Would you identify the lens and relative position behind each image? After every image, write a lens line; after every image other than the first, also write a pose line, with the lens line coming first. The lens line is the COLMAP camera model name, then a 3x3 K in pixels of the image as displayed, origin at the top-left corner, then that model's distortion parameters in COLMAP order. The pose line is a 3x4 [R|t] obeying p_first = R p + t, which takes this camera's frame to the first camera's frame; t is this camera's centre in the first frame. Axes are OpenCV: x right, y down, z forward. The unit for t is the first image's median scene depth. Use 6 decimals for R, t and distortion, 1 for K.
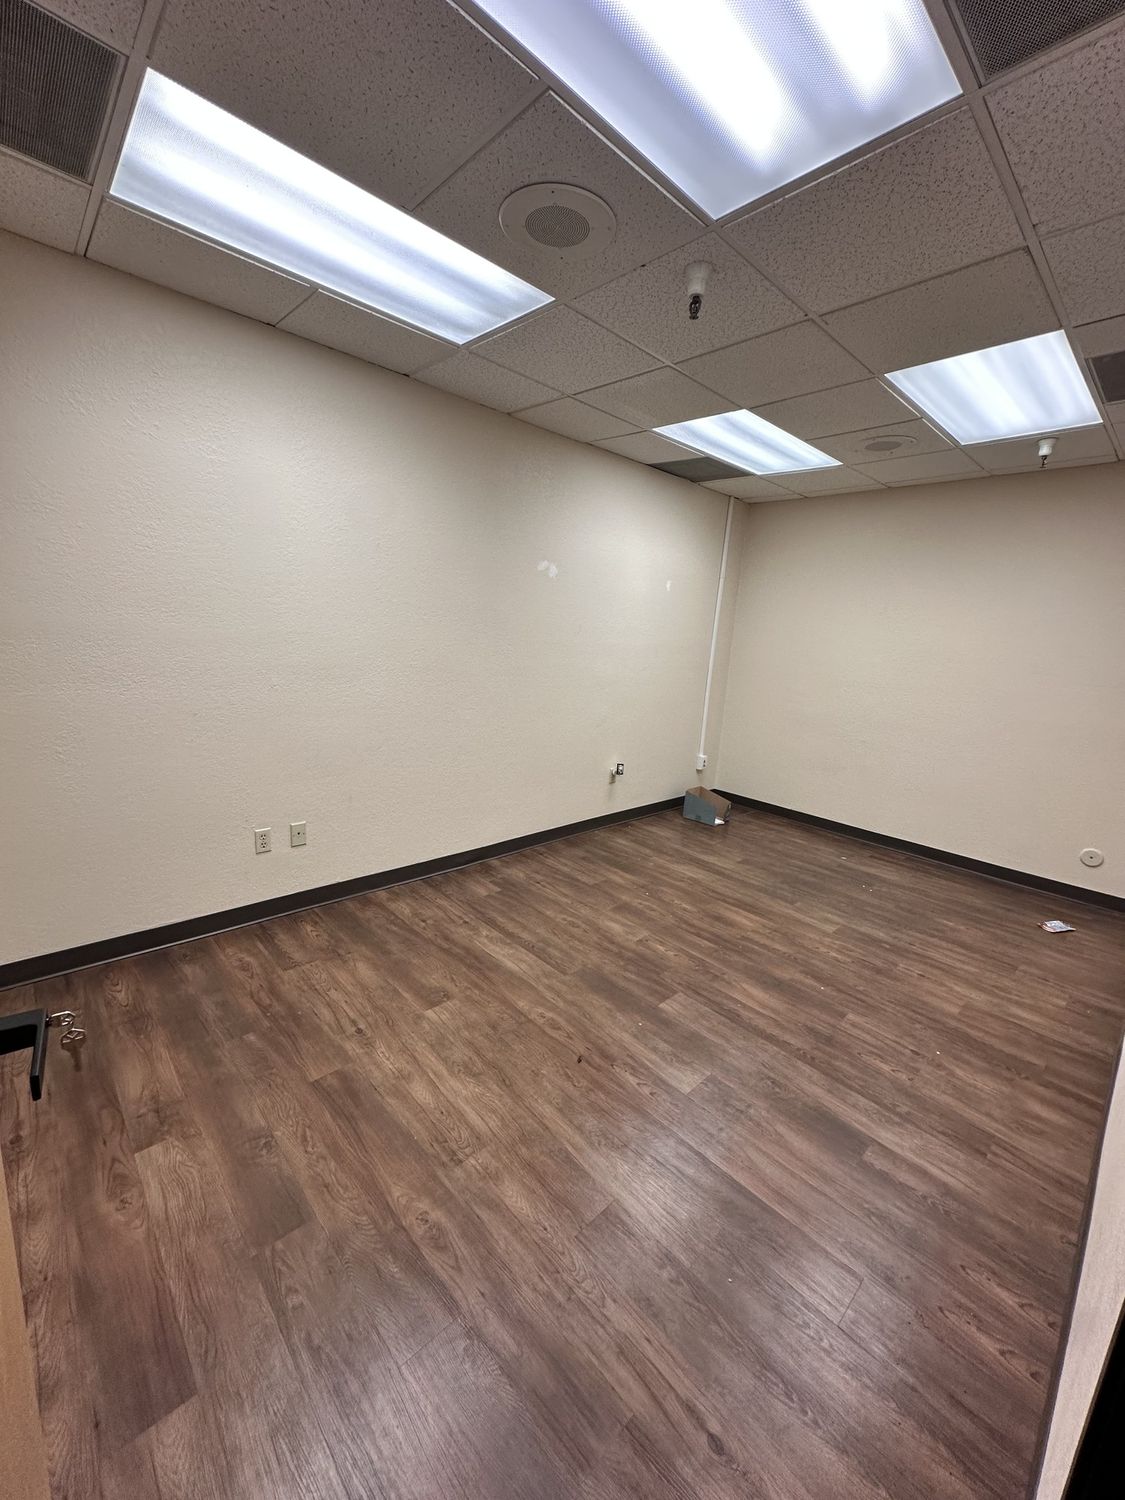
lens RADIAL K [[595.8, 0, 562.5], [0, 595.8, 750.0], [0, 0, 1]] dist [0.000110, 0.000016]
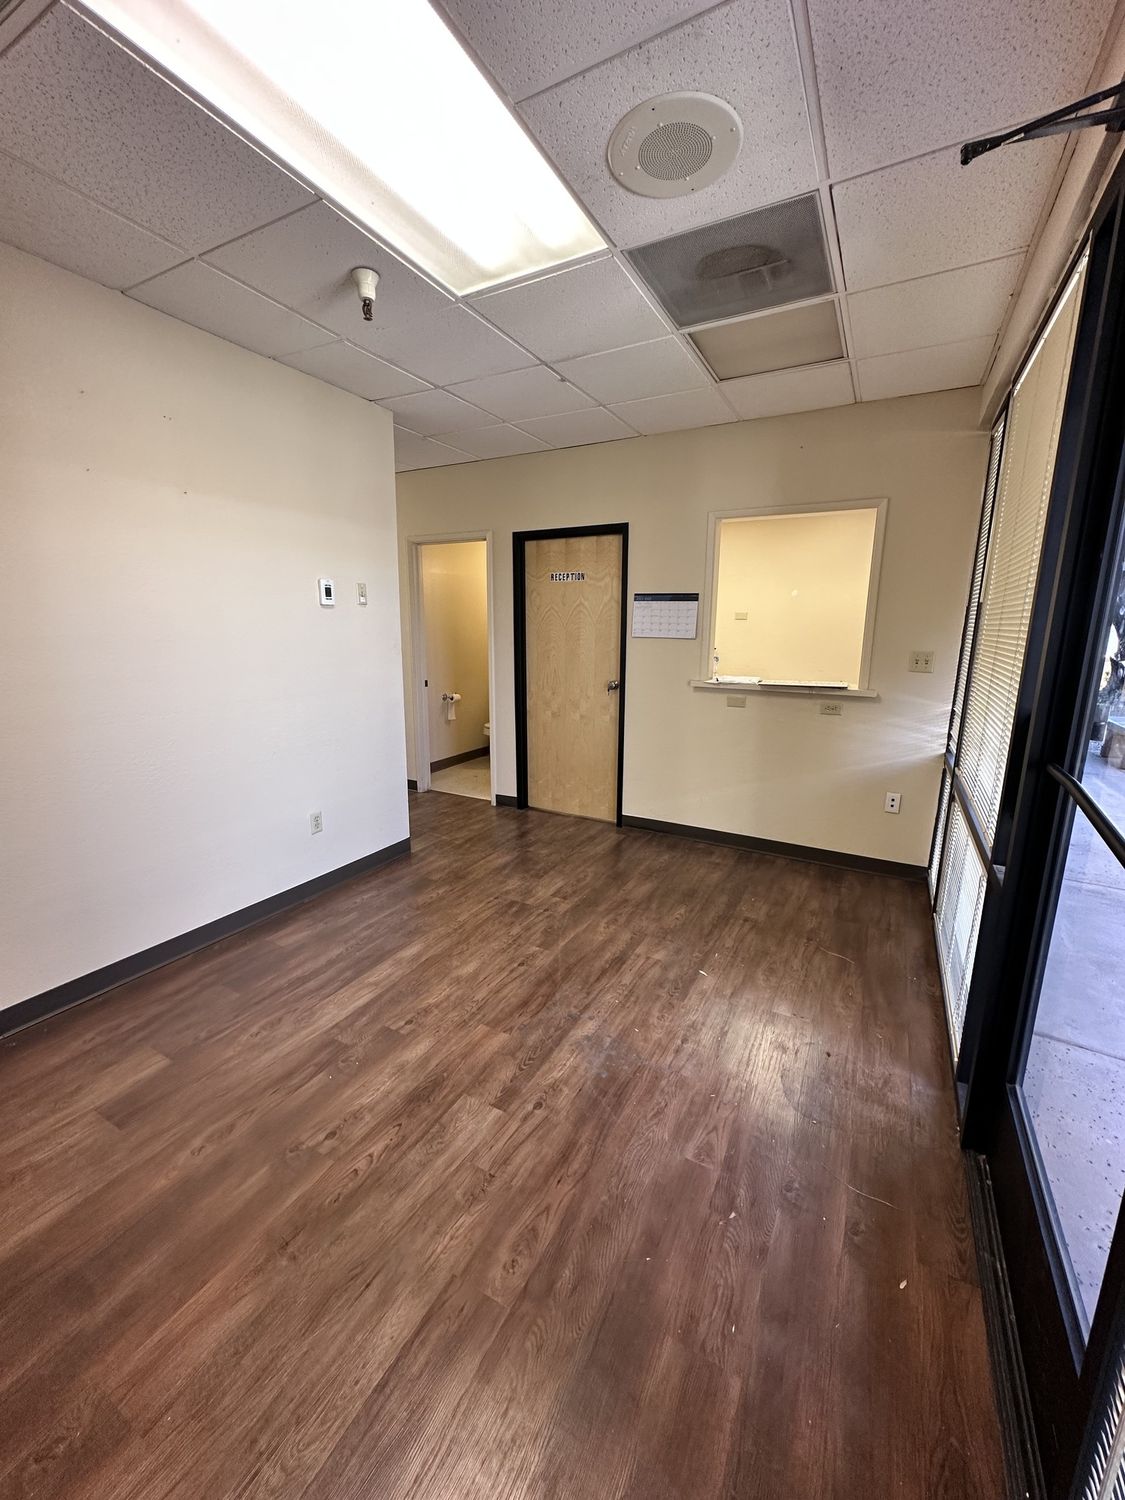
lens RADIAL K [[595.8, 0, 562.5], [0, 595.8, 750.0], [0, 0, 1]] dist [0.000110, 0.000016]
pose [[-0.311152, -0.243690, 0.918586, -0.970412], [0.171544, 0.936288, 0.306493, -0.219357], [-0.934750, 0.252944, -0.249525, 1.042364]]
